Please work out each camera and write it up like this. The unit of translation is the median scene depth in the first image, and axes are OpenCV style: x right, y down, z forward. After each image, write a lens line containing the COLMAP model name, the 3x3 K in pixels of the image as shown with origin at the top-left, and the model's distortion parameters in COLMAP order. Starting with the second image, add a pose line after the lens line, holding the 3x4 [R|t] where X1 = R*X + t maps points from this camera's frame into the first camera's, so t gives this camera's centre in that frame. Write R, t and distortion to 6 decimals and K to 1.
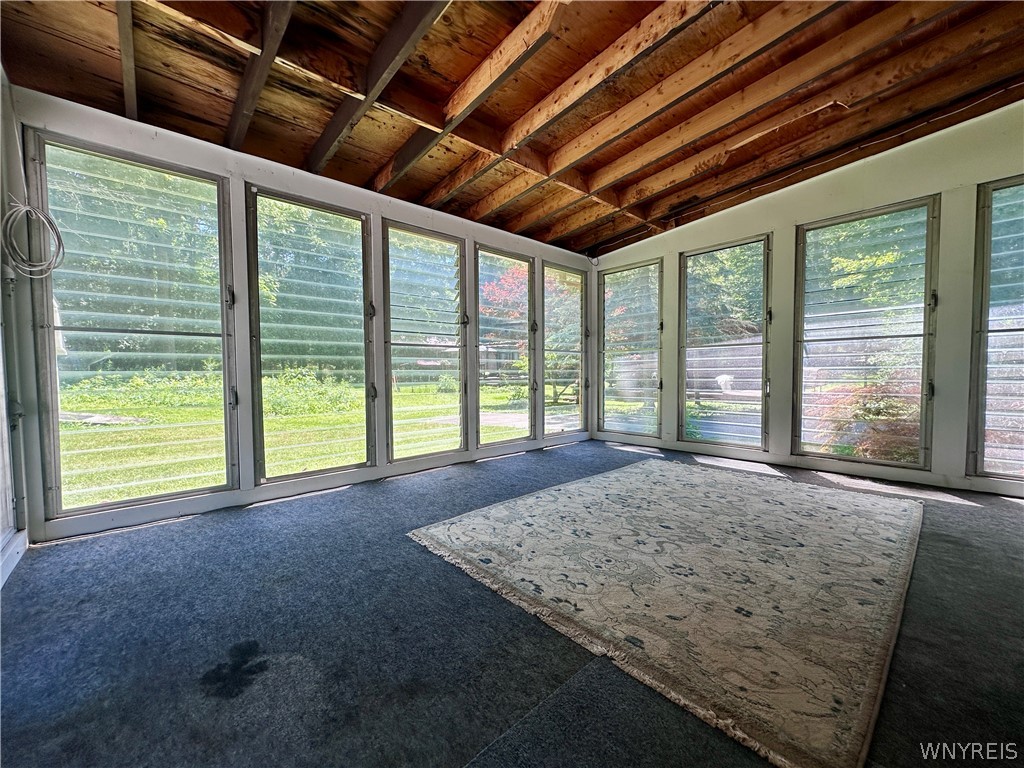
lens RADIAL K [[408.4, 0, 510.9], [0, 408.4, 386.0], [0, 0, 1]] dist [-0.003144, 0.001074]
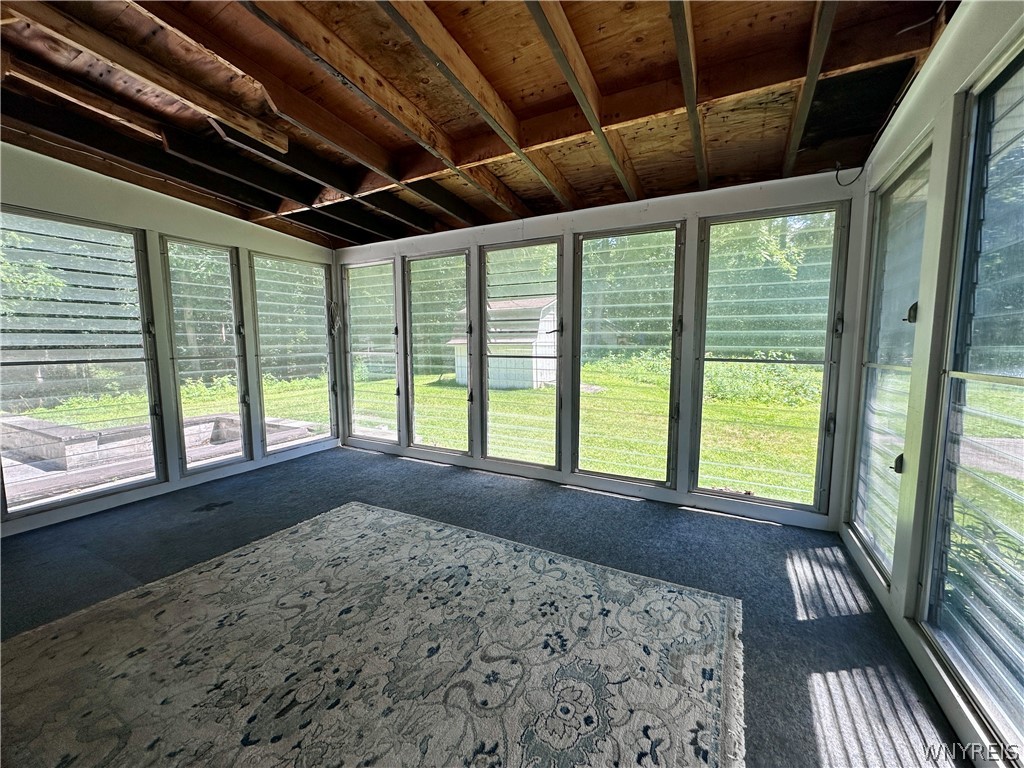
lens RADIAL K [[408.4, 0, 509.5], [0, 408.4, 384.1], [0, 0, 1]] dist [-0.003144, 0.001074]
pose [[0.328416, 0.097672, -0.939470, 1.075264], [-0.040067, 0.995184, 0.089458, -0.172649], [0.943683, 0.008262, 0.330748, 0.914660]]
